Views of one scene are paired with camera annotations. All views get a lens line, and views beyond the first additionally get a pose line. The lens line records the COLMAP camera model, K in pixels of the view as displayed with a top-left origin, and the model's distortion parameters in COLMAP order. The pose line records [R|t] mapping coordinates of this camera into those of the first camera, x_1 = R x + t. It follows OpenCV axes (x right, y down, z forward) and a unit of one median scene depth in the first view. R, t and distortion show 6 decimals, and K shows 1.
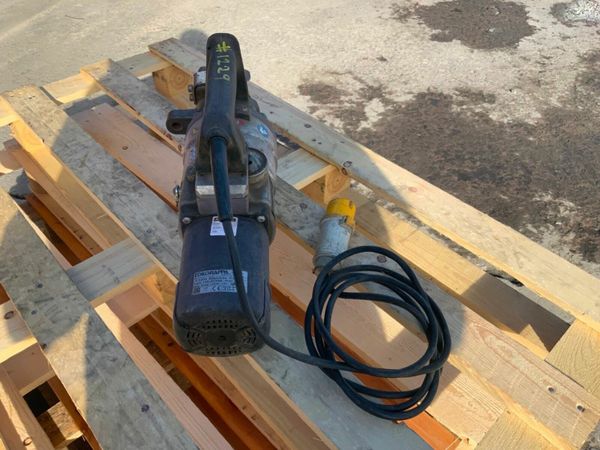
lens RADIAL K [[500.2, 0, 300.0], [0, 500.2, 225.0], [0, 0, 1]] dist [0.069684, -0.138447]
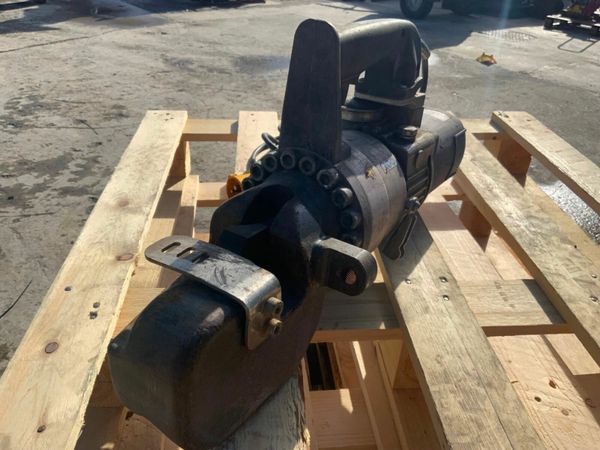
lens RADIAL K [[500.2, 0, 300.0], [0, 500.2, 225.0], [0, 0, 1]] dist [0.069684, -0.138447]
pose [[-0.782388, -0.358440, 0.509303, -0.473162], [0.388576, 0.358126, 0.848972, -0.716431], [-0.486701, 0.862129, -0.140912, 1.136273]]
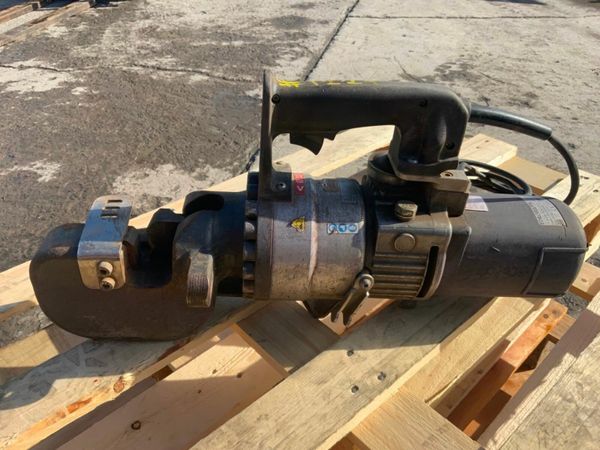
lens RADIAL K [[500.2, 0, 300.0], [0, 500.2, 225.0], [0, 0, 1]] dist [0.069684, -0.138447]
pose [[0.020005, -0.591011, 0.806415, -0.713642], [0.680603, 0.598888, 0.422034, -0.442709], [-0.732379, 0.540406, 0.414224, 0.684880]]
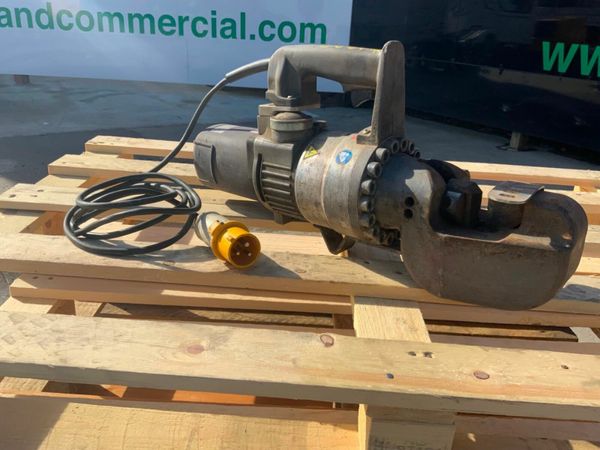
lens RADIAL K [[500.2, 0, 300.0], [0, 500.2, 225.0], [0, 0, 1]] dist [0.069684, -0.138447]
pose [[-0.703062, 0.231626, -0.672349, 0.550447], [-0.530069, 0.459581, 0.712609, -0.670033], [0.474058, 0.857400, -0.200336, 1.185813]]
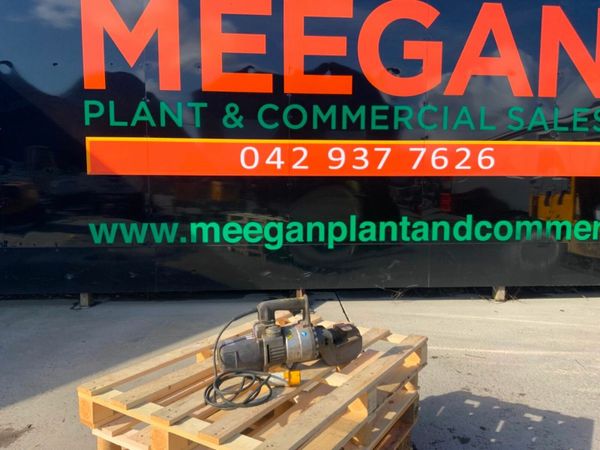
lens RADIAL K [[500.2, 0, 300.0], [0, 500.2, 225.0], [0, 0, 1]] dist [0.069684, -0.138447]
pose [[0.257043, 0.088109, -0.962375, 2.214462], [-0.665813, 0.737925, -0.110274, -0.289160], [0.700444, 0.669107, 0.248343, -0.005287]]
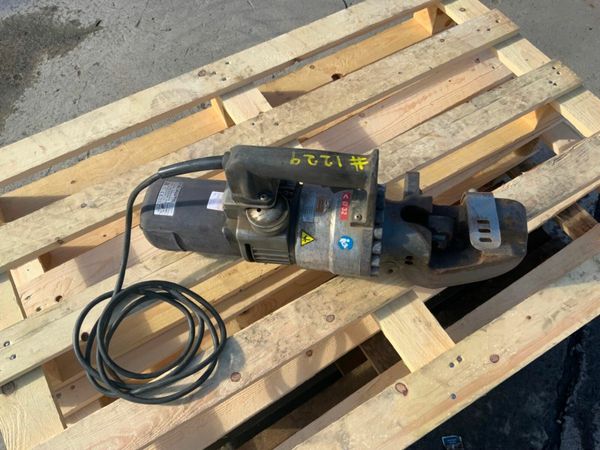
lens RADIAL K [[500.2, 0, 300.0], [0, 500.2, 225.0], [0, 0, 1]] dist [0.069684, -0.138447]
pose [[-0.207547, 0.846350, -0.490526, 0.359516], [-0.660517, 0.248627, 0.708450, -0.771244], [0.721555, 0.471038, 0.507427, 0.432312]]
